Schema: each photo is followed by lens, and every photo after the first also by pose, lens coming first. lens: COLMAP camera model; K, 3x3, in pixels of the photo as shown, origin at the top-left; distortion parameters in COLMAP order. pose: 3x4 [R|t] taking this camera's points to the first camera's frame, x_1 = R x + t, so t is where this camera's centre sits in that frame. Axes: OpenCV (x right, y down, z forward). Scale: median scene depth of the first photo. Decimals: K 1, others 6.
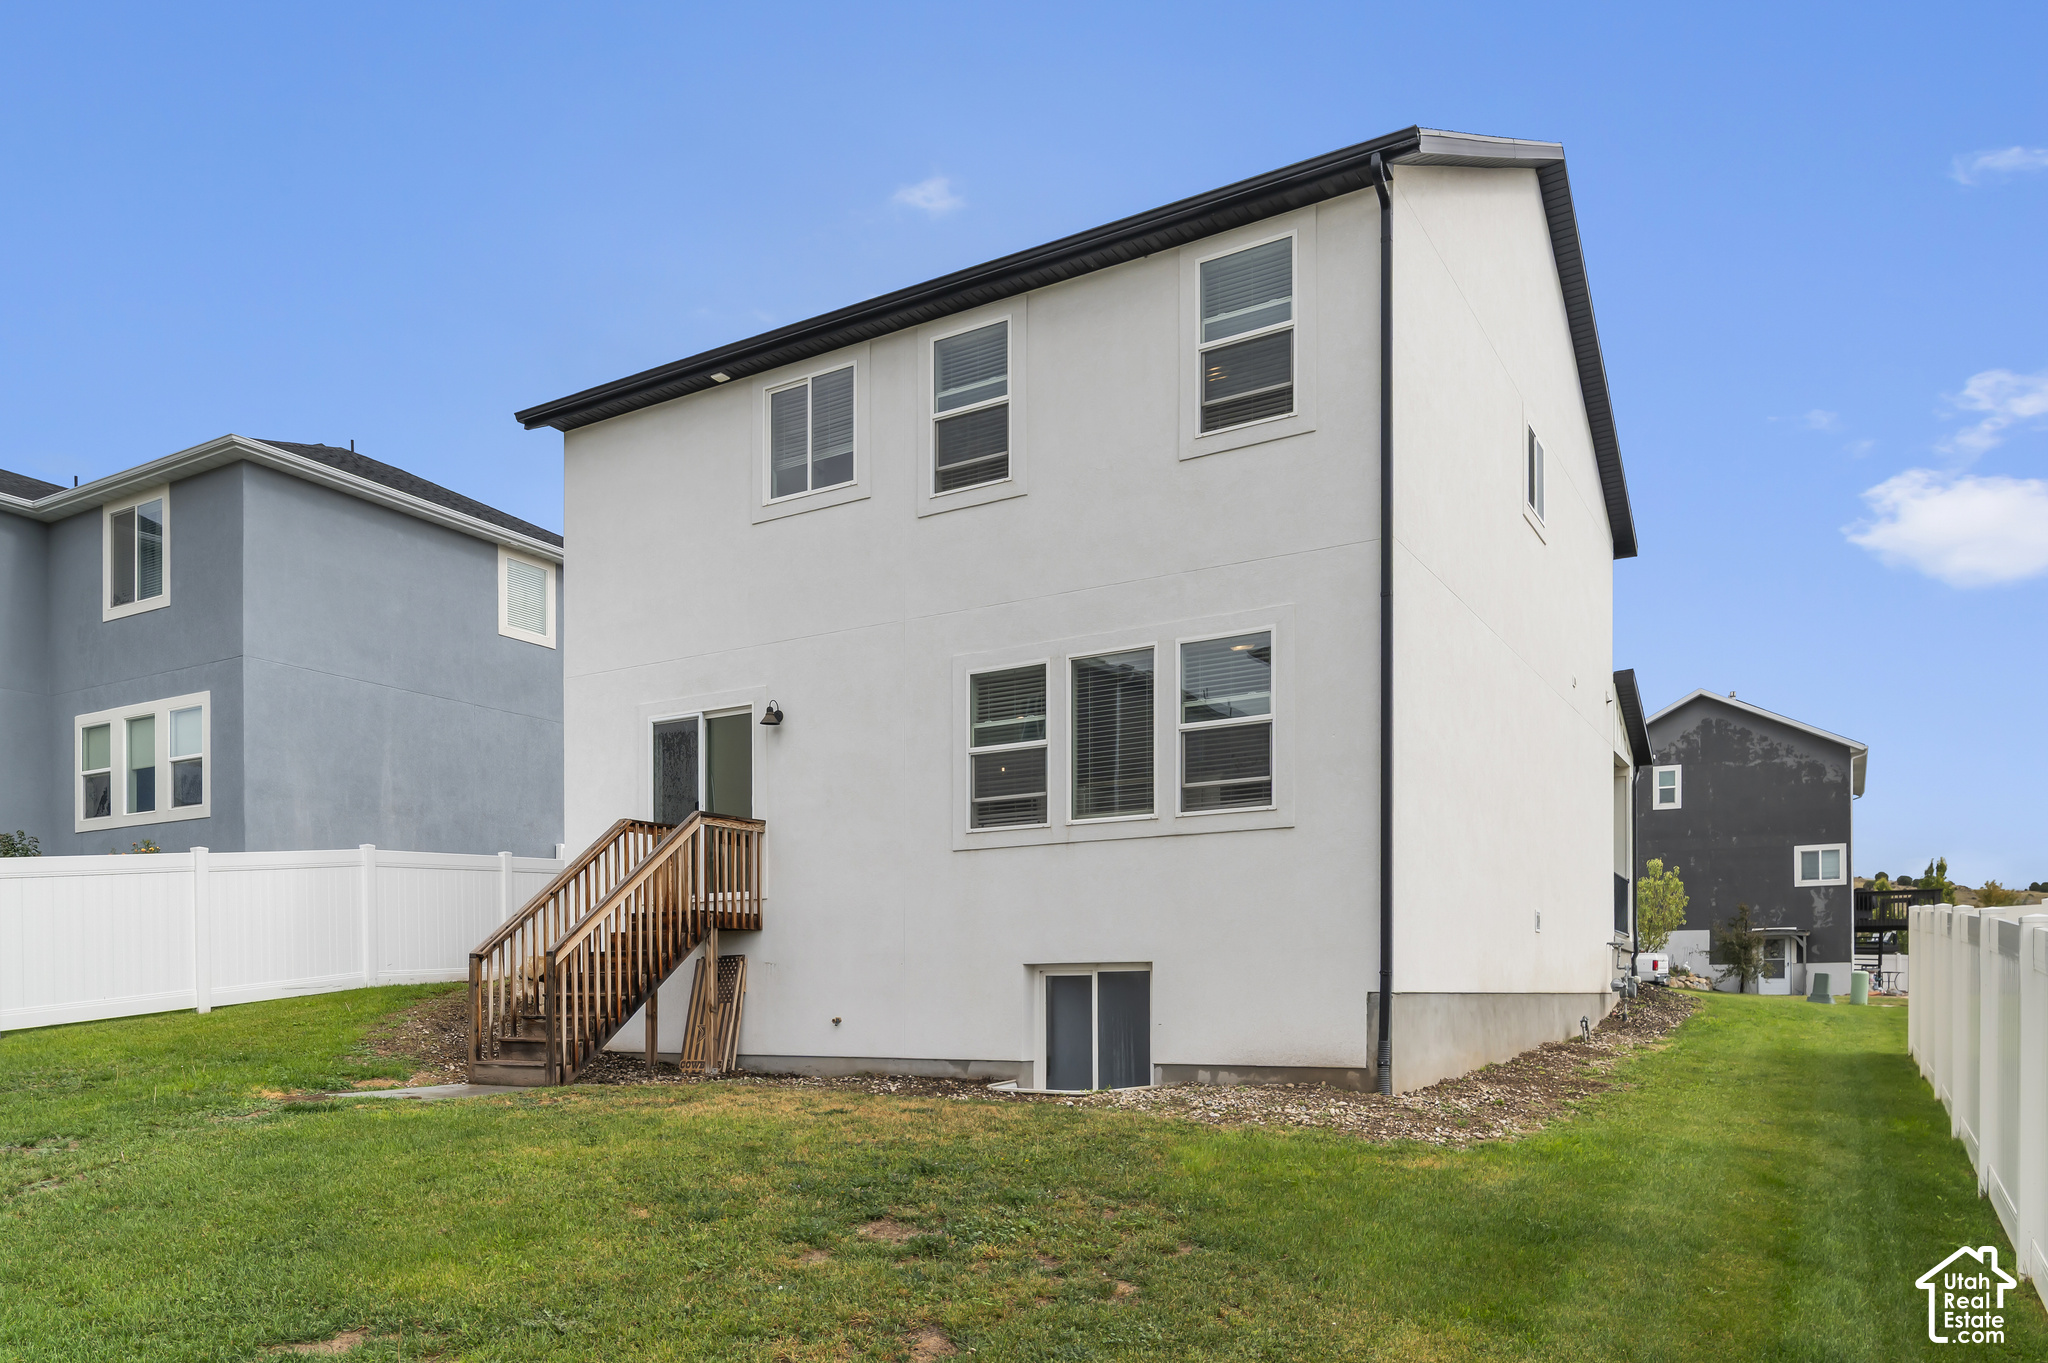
lens RADIAL K [[1337.0, 0, 1024.9], [0, 1337.0, 759.3], [0, 0, 1]] dist [-0.002206, -0.000293]
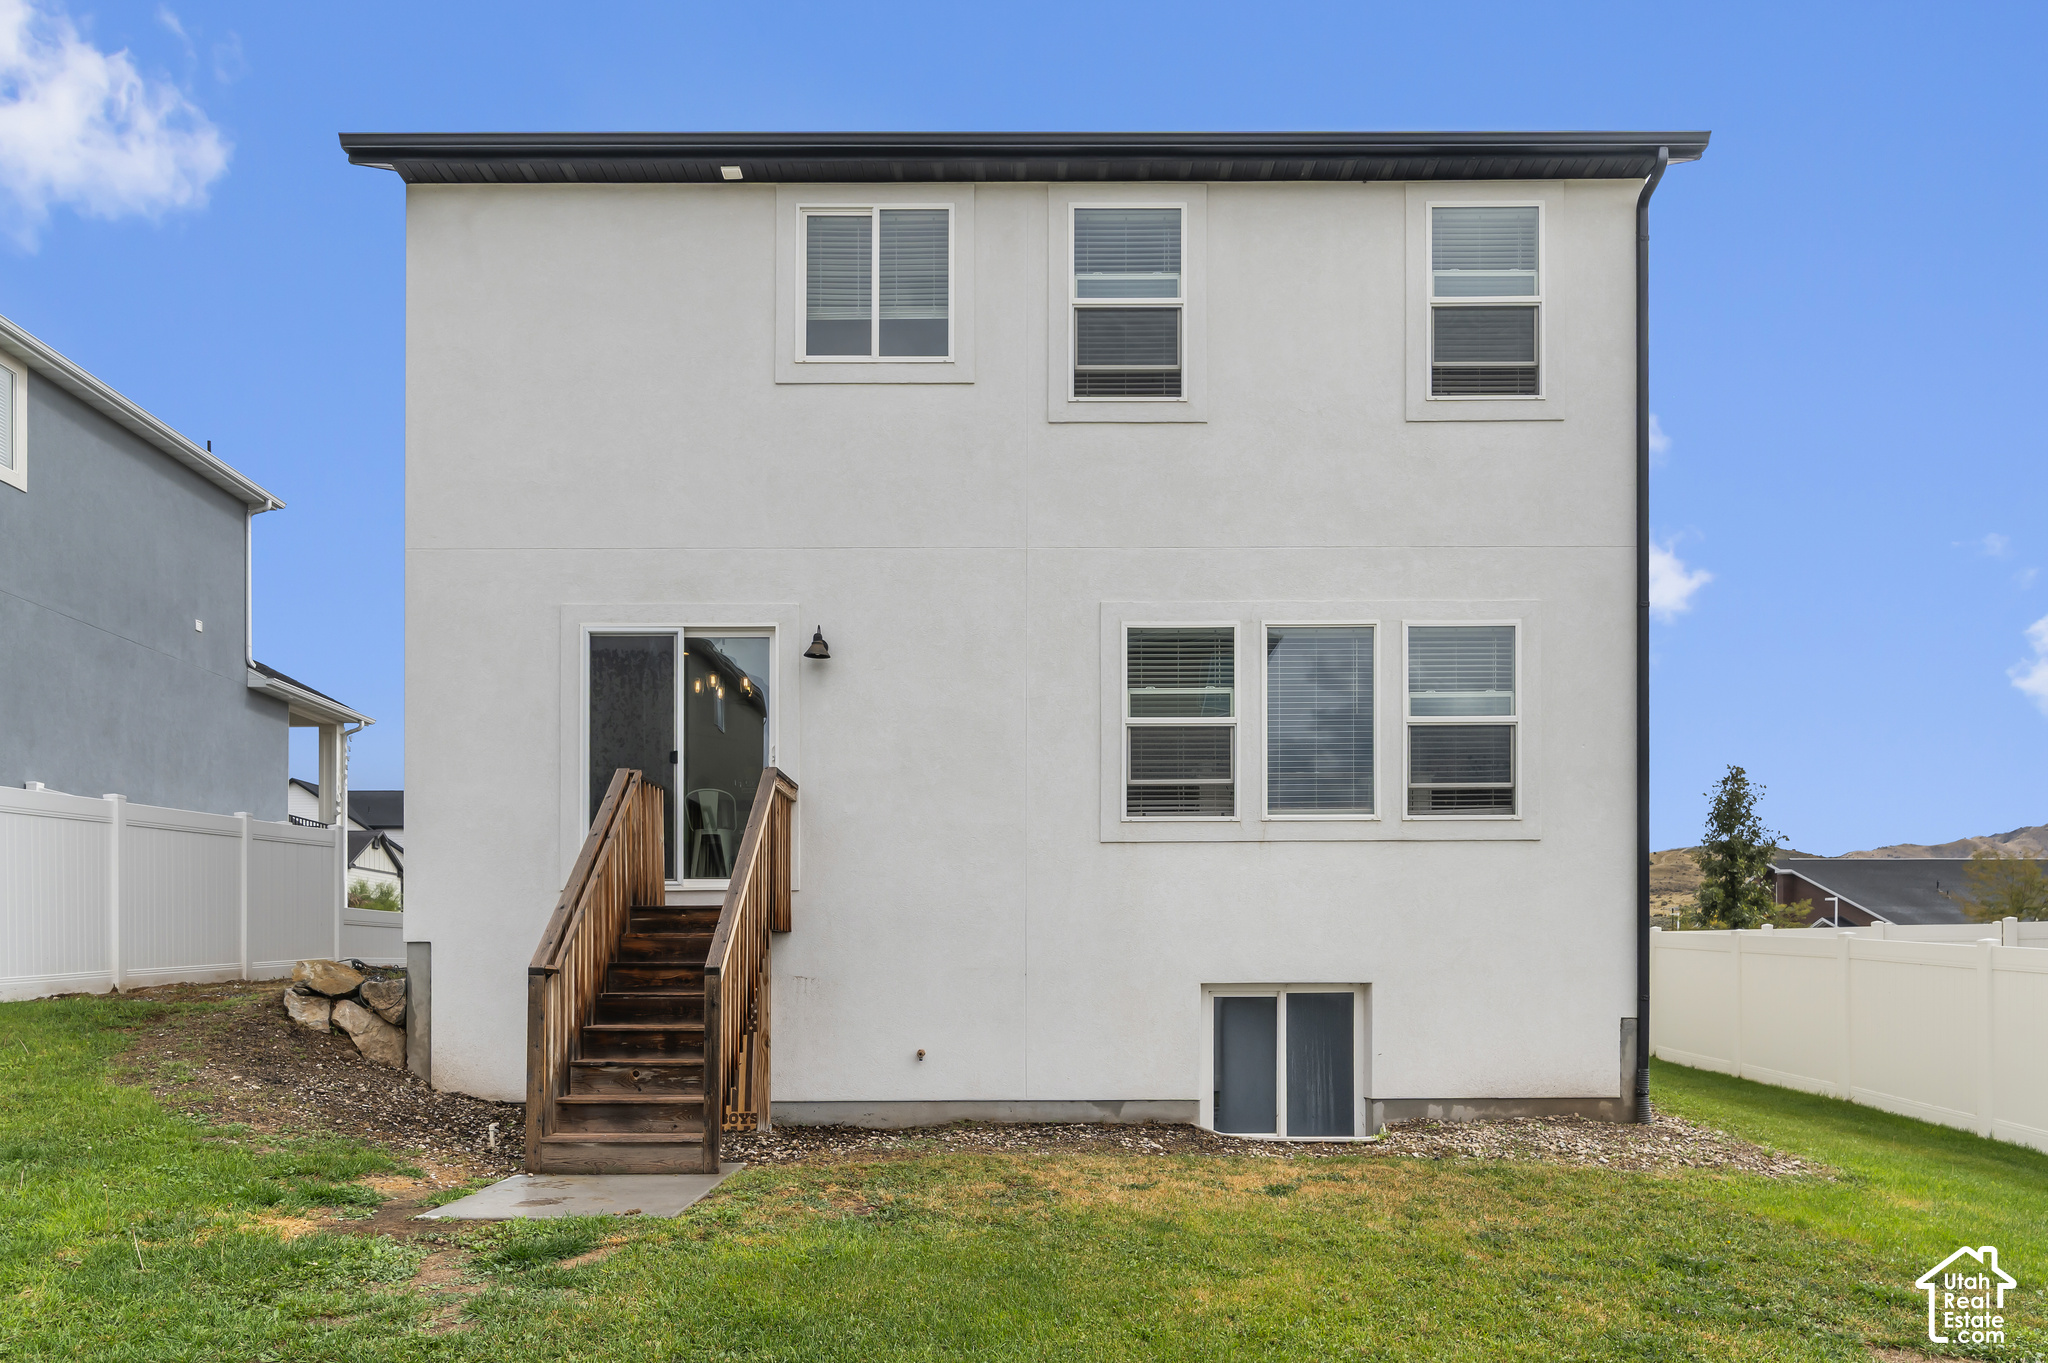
lens RADIAL K [[1361.5, 0, 1027.0], [0, 1361.5, 769.3], [0, 0, 1]] dist [0.002339, -0.001379]
pose [[0.865641, 0.078308, 0.494503, -0.519095], [-0.087232, 0.996175, -0.005049, 0.033623], [-0.493007, -0.038766, 0.869161, 0.317015]]
